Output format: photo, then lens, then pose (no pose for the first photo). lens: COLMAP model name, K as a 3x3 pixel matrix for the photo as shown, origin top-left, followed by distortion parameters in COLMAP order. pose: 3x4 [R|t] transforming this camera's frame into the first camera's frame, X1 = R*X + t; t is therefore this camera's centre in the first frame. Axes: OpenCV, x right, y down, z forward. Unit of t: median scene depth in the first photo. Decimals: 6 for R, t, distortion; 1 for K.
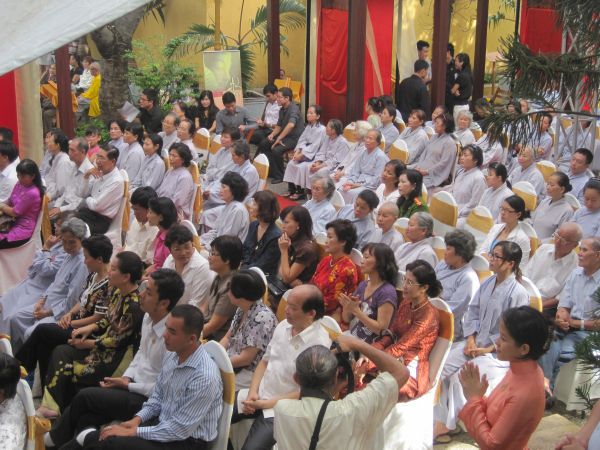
lens RADIAL K [[870.6, 0, 300.0], [0, 870.6, 225.0], [0, 0, 1]] dist [-0.147560, 0.091943]
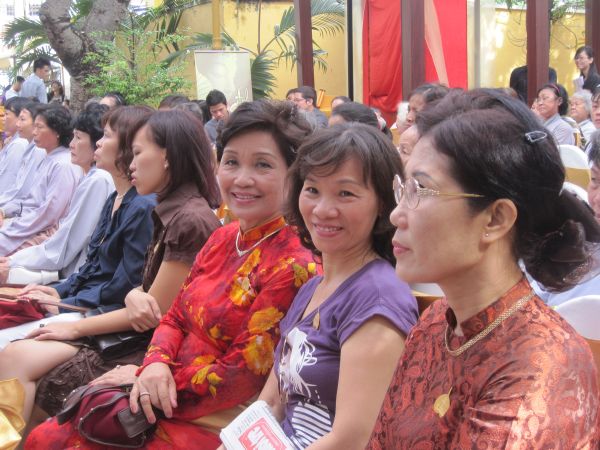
lens RADIAL K [[870.6, 0, 300.0], [0, 870.6, 225.0], [0, 0, 1]] dist [-0.147560, 0.091943]
pose [[0.993042, -0.024570, -0.115170, 0.046492], [0.007237, 0.988876, -0.148563, 0.041643], [0.117539, 0.146696, 0.982174, 0.303461]]
